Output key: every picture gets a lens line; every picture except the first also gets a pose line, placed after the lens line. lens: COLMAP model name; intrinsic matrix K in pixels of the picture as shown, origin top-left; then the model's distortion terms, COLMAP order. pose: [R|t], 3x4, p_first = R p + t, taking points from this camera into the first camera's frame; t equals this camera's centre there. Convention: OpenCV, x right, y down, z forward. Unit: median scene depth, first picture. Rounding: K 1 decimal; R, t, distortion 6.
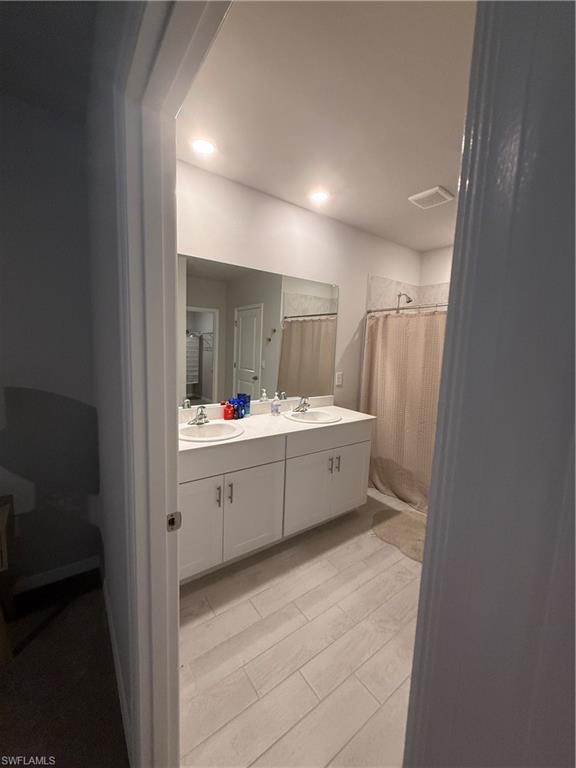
lens RADIAL K [[304.8, 0, 288.2], [0, 304.8, 382.9], [0, 0, 1]] dist [-0.001991, -0.000168]
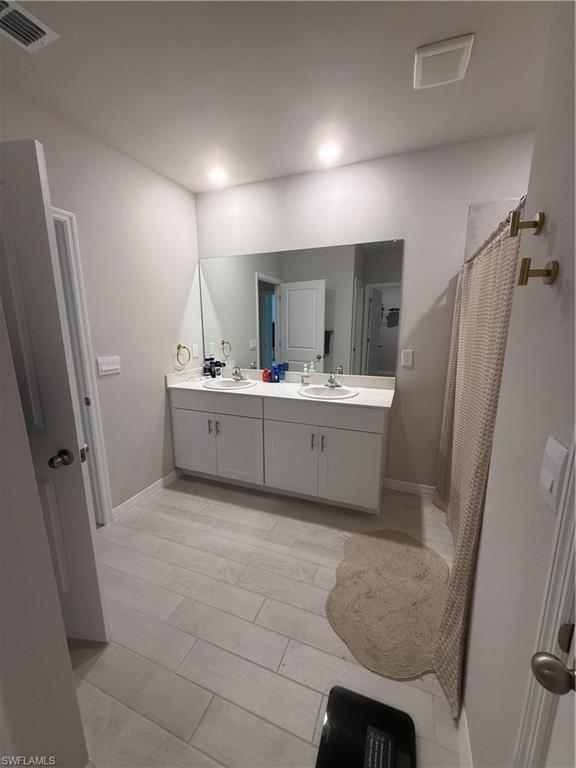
lens RADIAL K [[304.8, 0, 287.4], [0, 304.8, 383.1], [0, 0, 1]] dist [-0.001991, -0.000168]
pose [[0.528994, 0.127055, -0.839060, 0.895255], [-0.076264, 0.991846, 0.102109, -0.007809], [0.845192, 0.009975, 0.534370, 0.414197]]
